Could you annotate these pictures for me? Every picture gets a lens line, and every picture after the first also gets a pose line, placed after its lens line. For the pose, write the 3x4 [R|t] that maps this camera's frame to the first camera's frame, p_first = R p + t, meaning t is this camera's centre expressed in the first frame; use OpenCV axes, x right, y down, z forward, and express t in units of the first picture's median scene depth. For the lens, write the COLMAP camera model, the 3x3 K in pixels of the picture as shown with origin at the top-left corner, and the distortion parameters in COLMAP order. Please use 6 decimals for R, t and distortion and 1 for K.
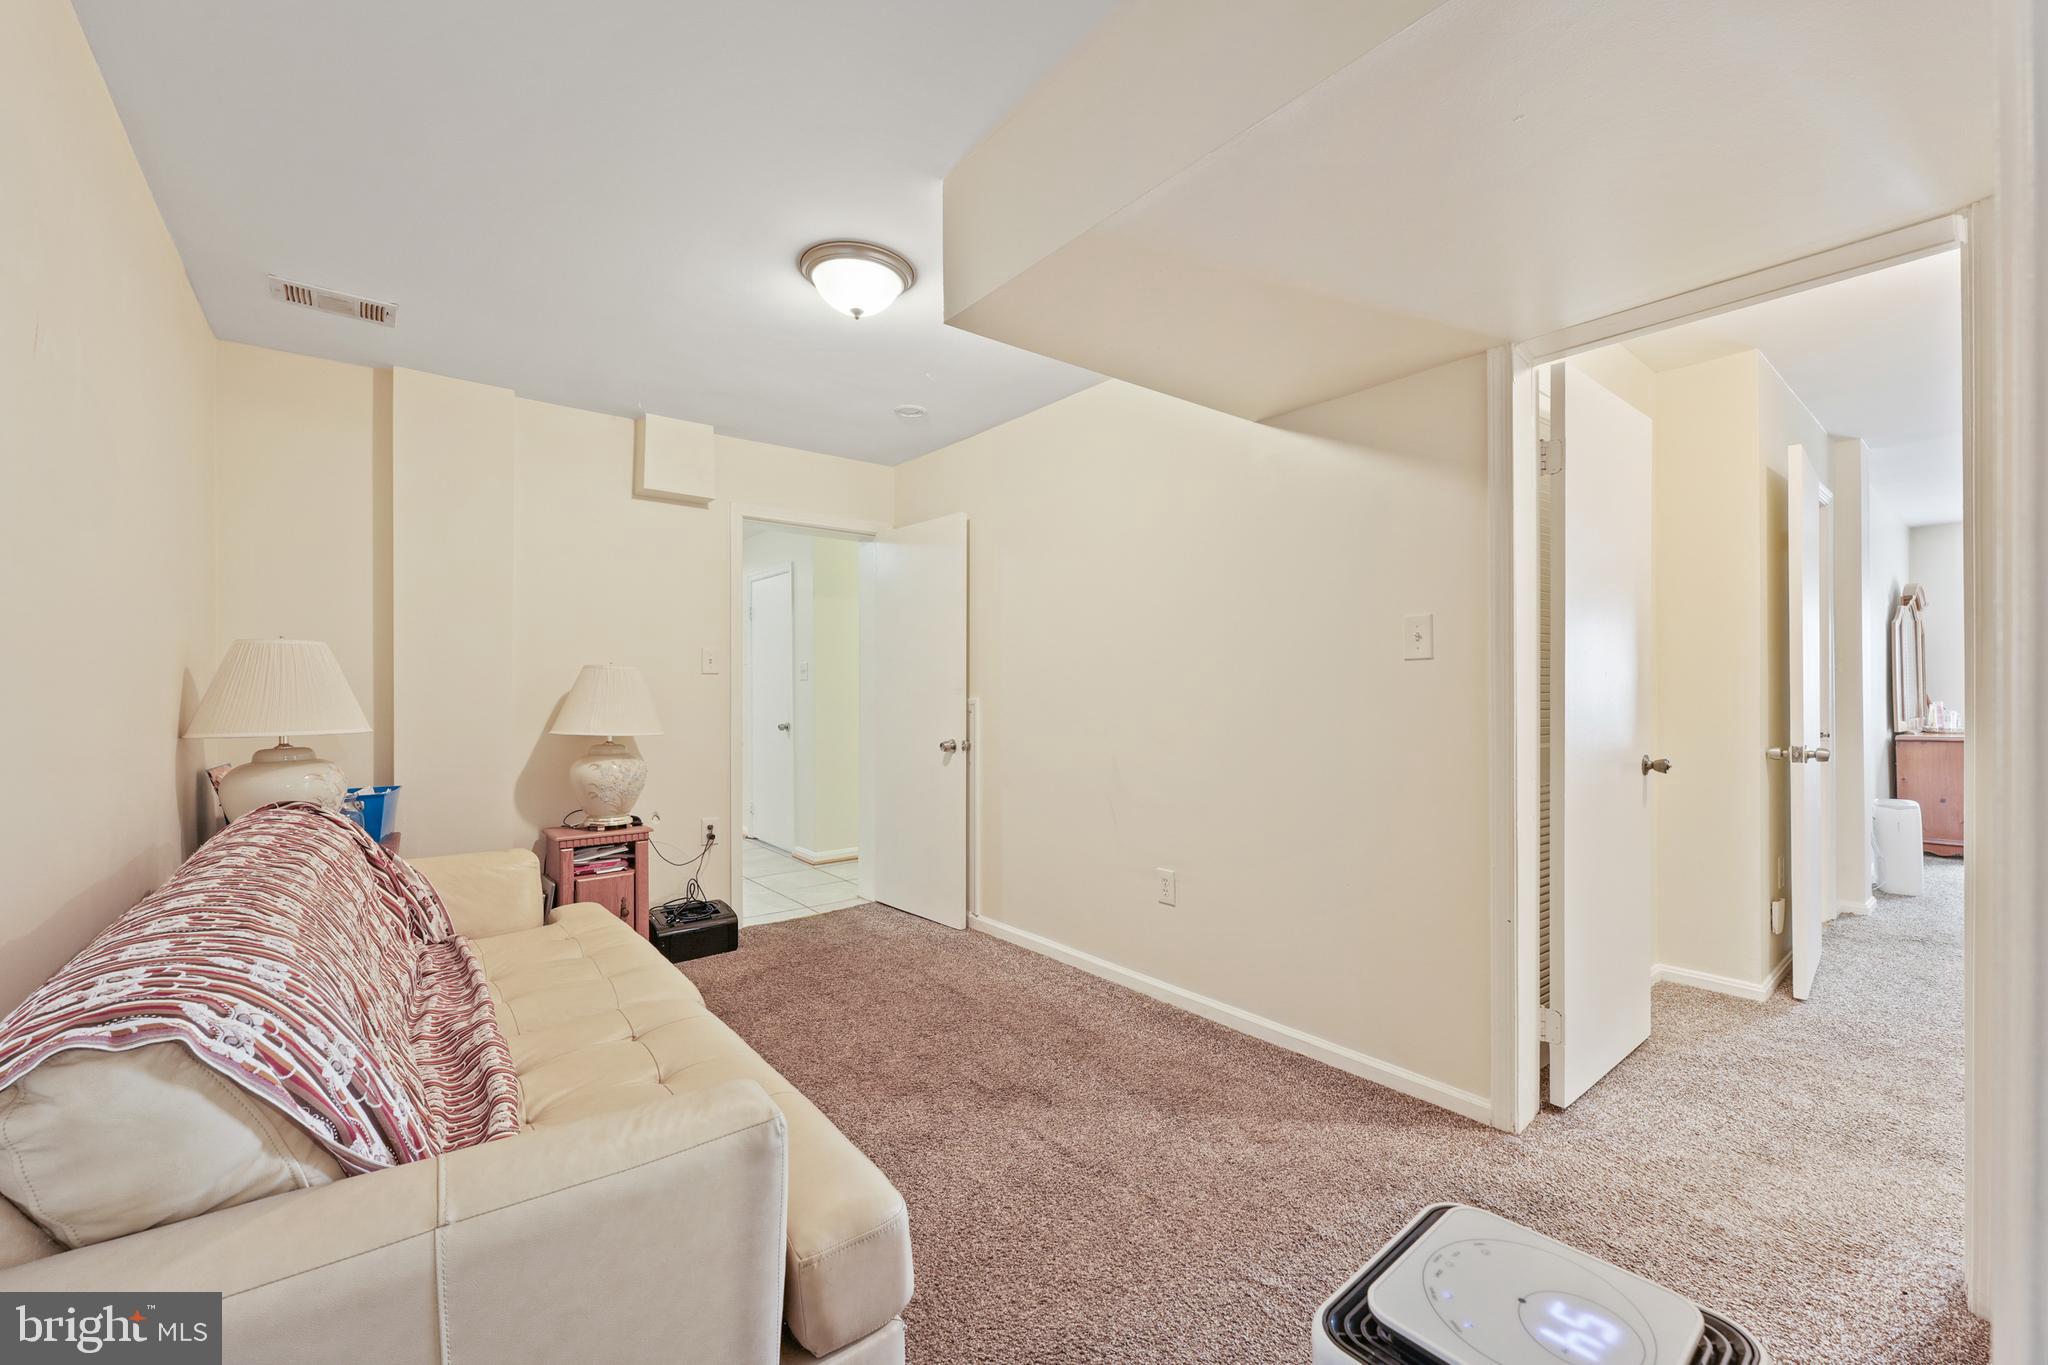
lens RADIAL K [[815.3, 0, 1023.2], [0, 815.3, 684.9], [0, 0, 1]] dist [-0.001789, -0.000103]
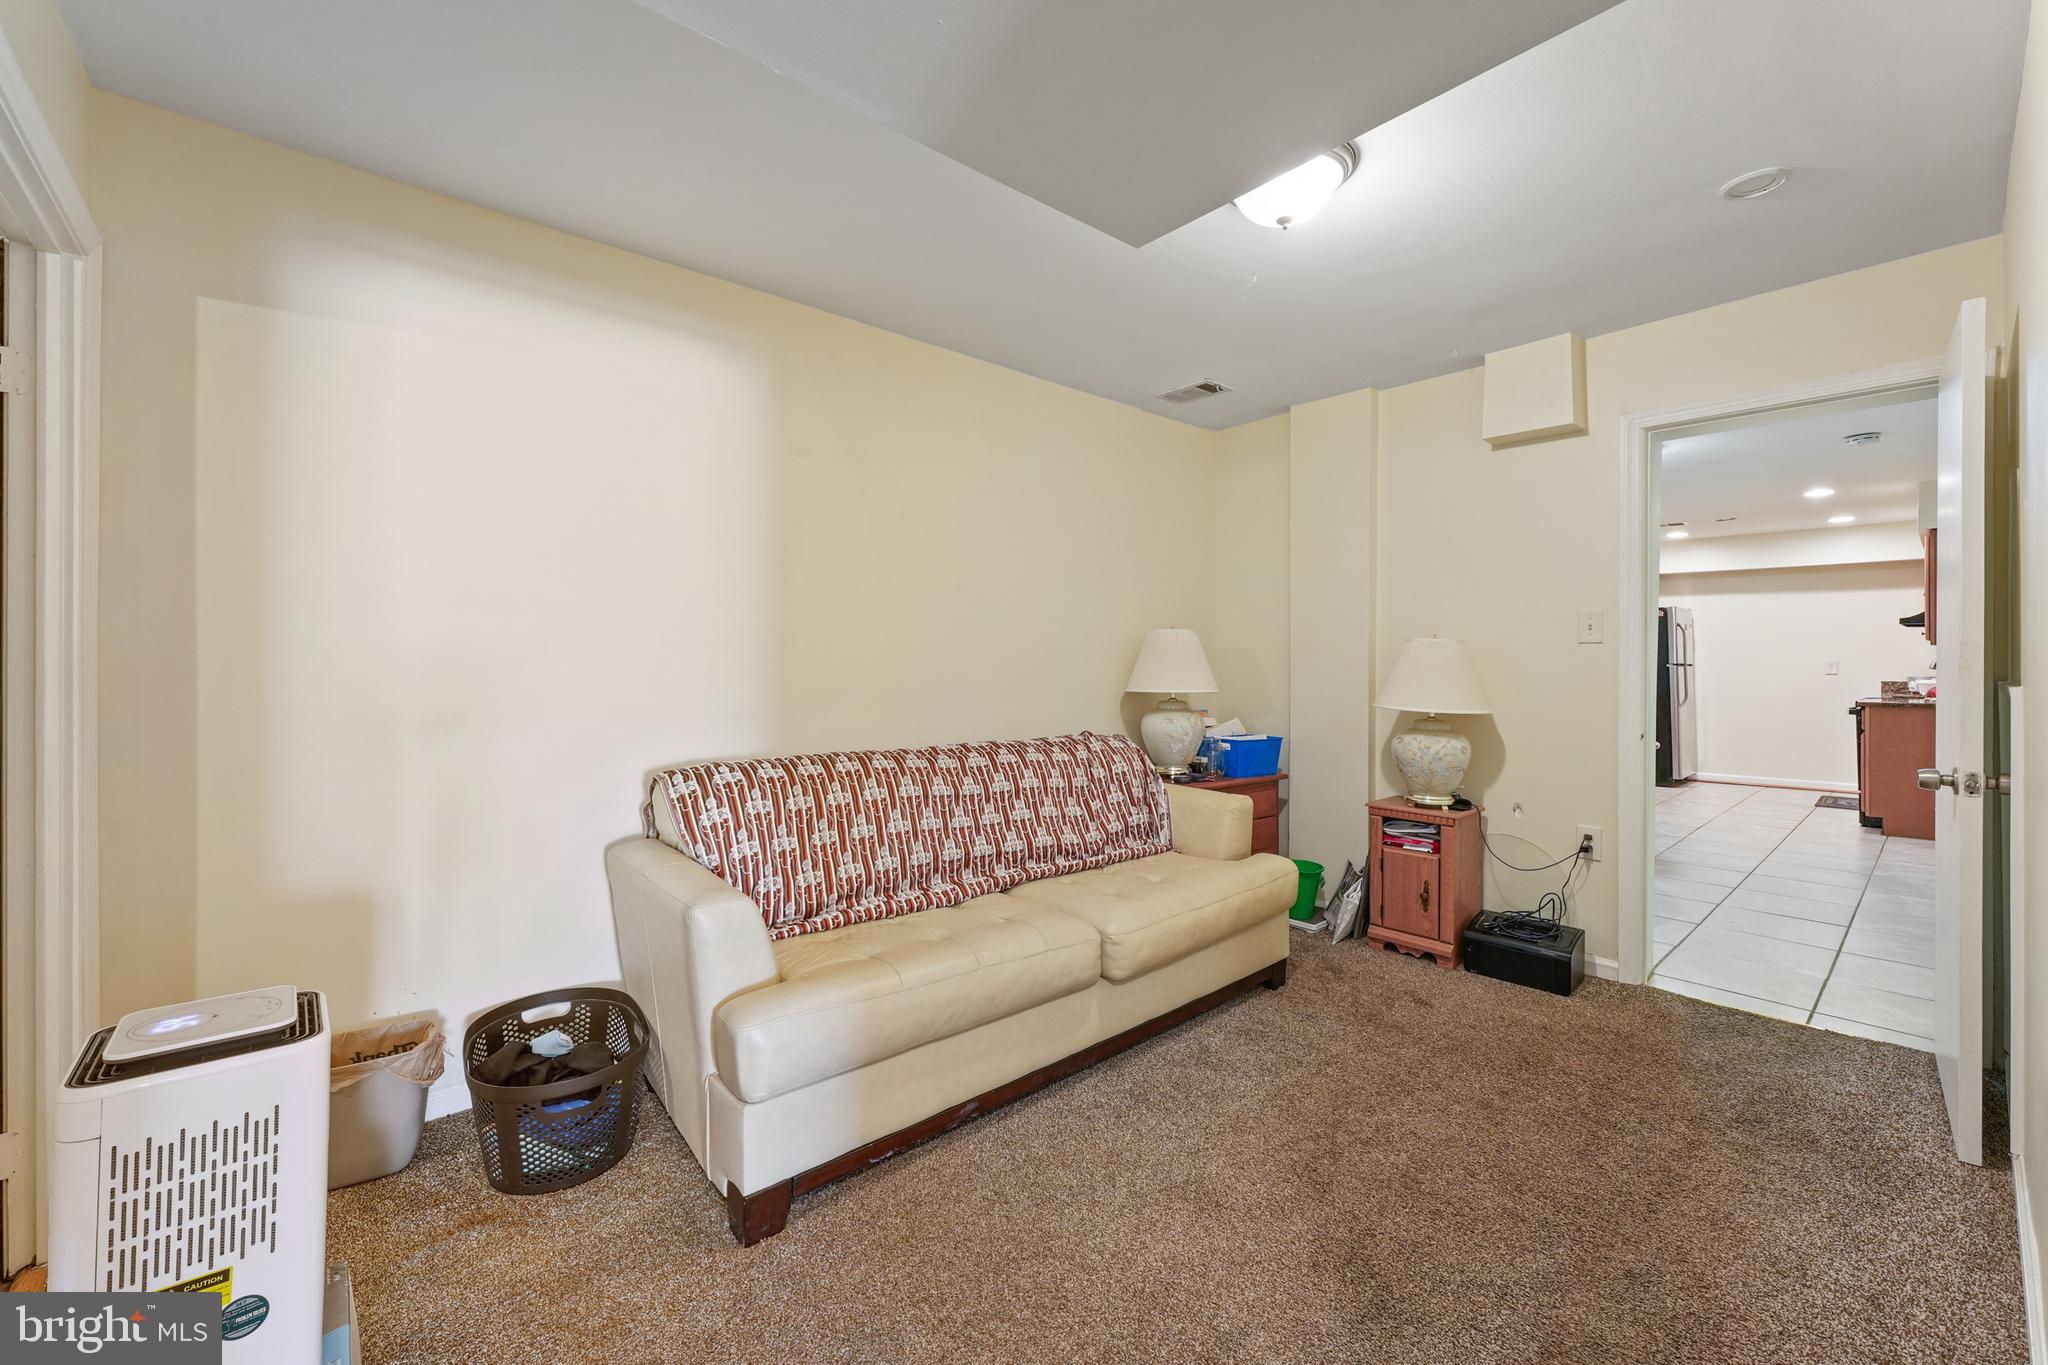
lens RADIAL K [[815.4, 0, 1017.8], [0, 815.4, 651.3], [0, 0, 1]] dist [-0.007507, -0.000018]
pose [[0.041033, -0.008324, -0.999123, 0.438564], [0.004052, 0.999958, -0.008165, -0.001444], [0.999150, -0.003713, 0.041065, 0.479822]]
